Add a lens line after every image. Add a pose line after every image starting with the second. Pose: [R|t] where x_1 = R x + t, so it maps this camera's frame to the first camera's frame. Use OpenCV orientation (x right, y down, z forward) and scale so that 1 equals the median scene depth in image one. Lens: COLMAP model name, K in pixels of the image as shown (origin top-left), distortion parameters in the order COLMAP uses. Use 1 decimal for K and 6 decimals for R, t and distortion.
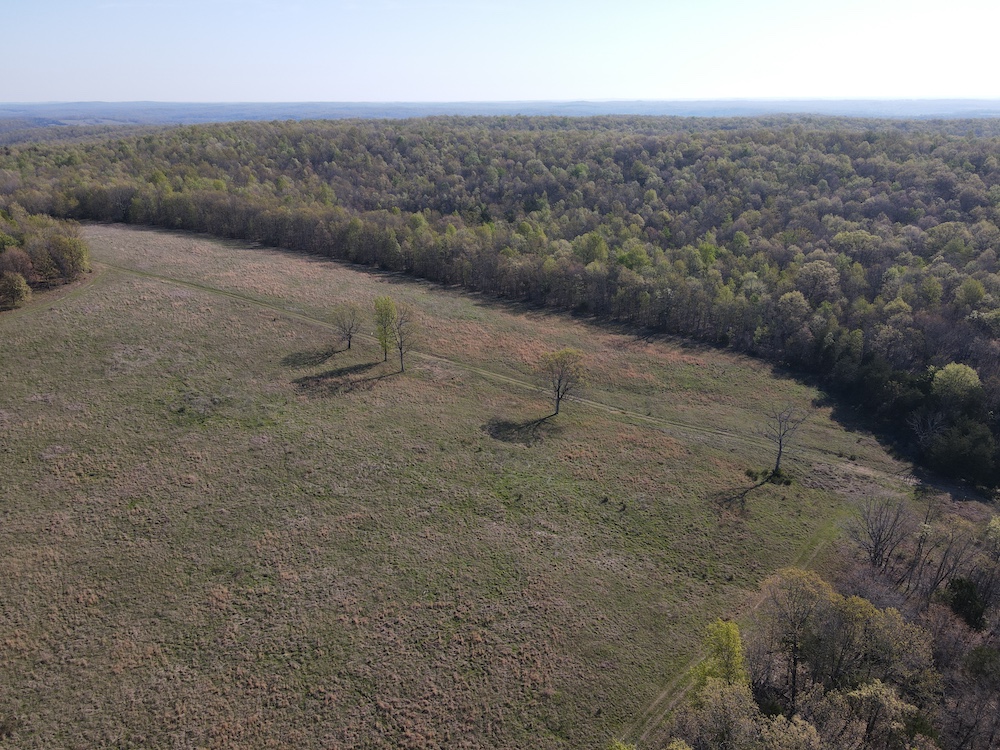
lens RADIAL K [[739.2, 0, 500.0], [0, 739.2, 375.0], [0, 0, 1]] dist [0.005101, 0.021960]
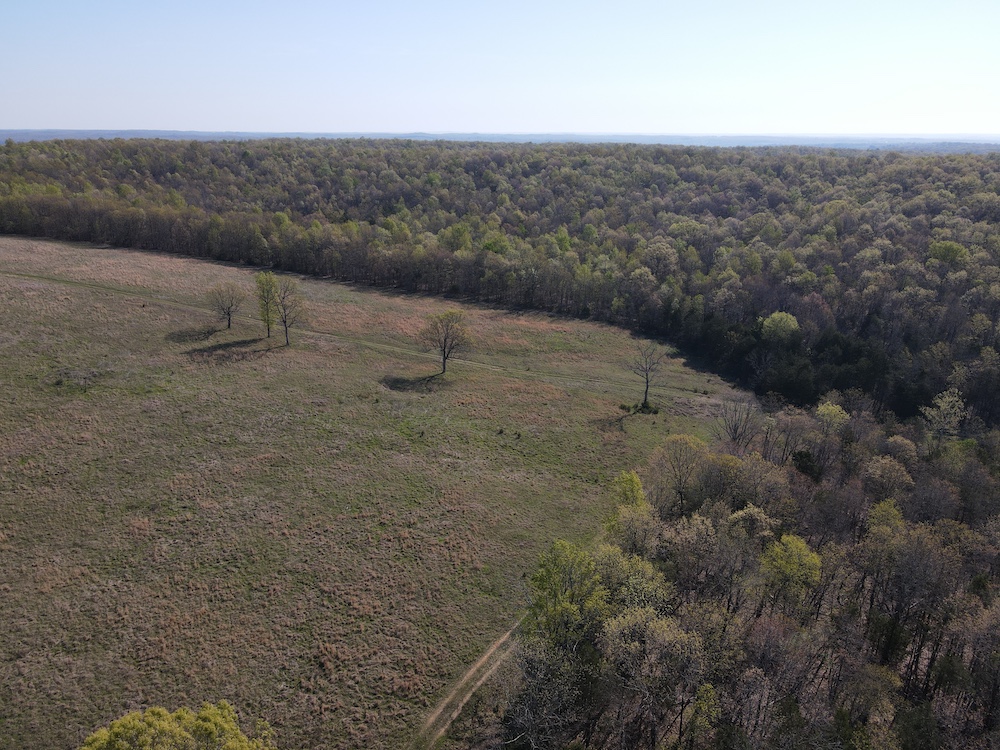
lens RADIAL K [[739.2, 0, 500.0], [0, 739.2, 375.0], [0, 0, 1]] dist [0.005101, 0.021960]
pose [[0.978447, -0.054384, 0.199209, -0.052901], [0.062387, 0.997469, -0.034113, 0.091975], [-0.196850, 0.045806, 0.979363, -0.049503]]
